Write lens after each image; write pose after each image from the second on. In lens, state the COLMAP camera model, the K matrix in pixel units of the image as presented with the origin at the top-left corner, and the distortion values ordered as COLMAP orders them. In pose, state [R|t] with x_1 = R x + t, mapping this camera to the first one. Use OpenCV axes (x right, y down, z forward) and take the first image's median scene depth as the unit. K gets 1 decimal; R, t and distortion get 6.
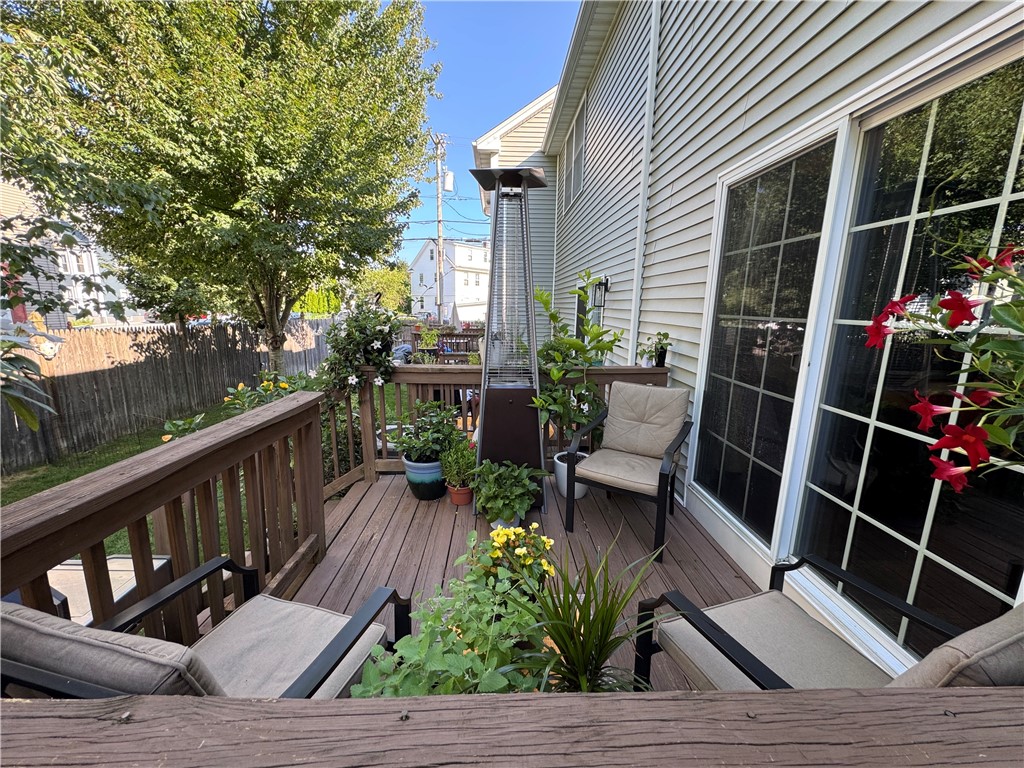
lens RADIAL K [[409.6, 0, 514.0], [0, 409.6, 382.1], [0, 0, 1]] dist [0.001403, -0.000018]
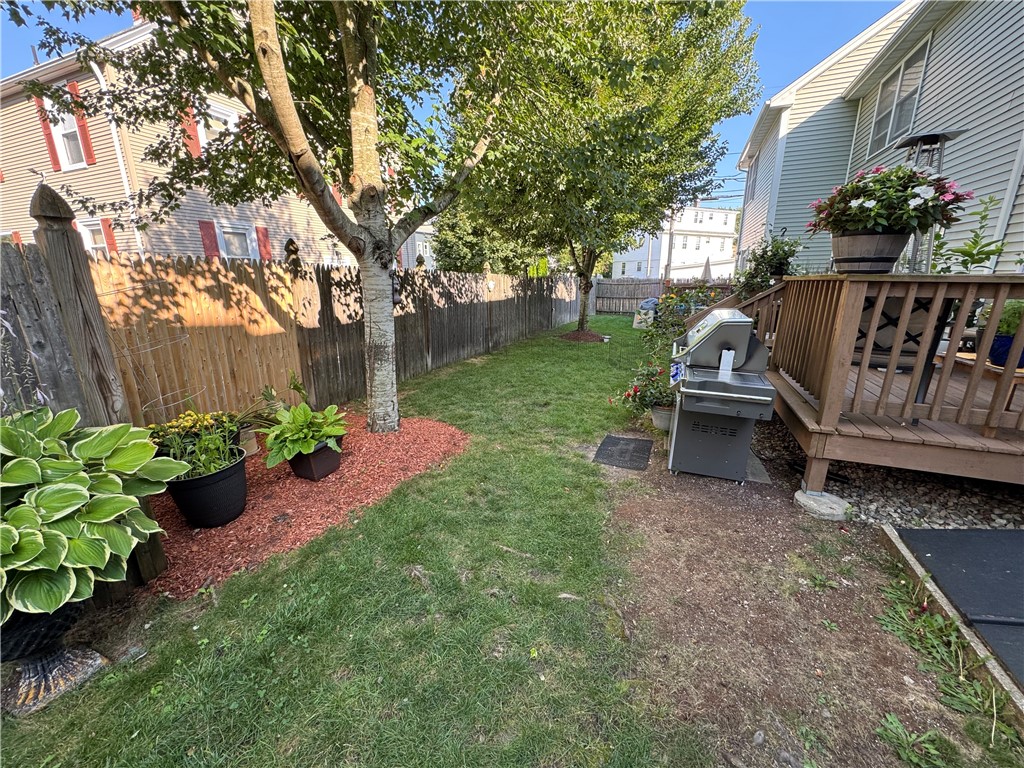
lens RADIAL K [[409.6, 0, 509.3], [0, 409.6, 386.5], [0, 0, 1]] dist [0.001403, -0.000018]
pose [[0.907074, 0.093482, -0.410460, -0.199330], [-0.060947, 0.993922, 0.091680, 0.107493], [0.416535, -0.058145, 0.907258, -0.311611]]
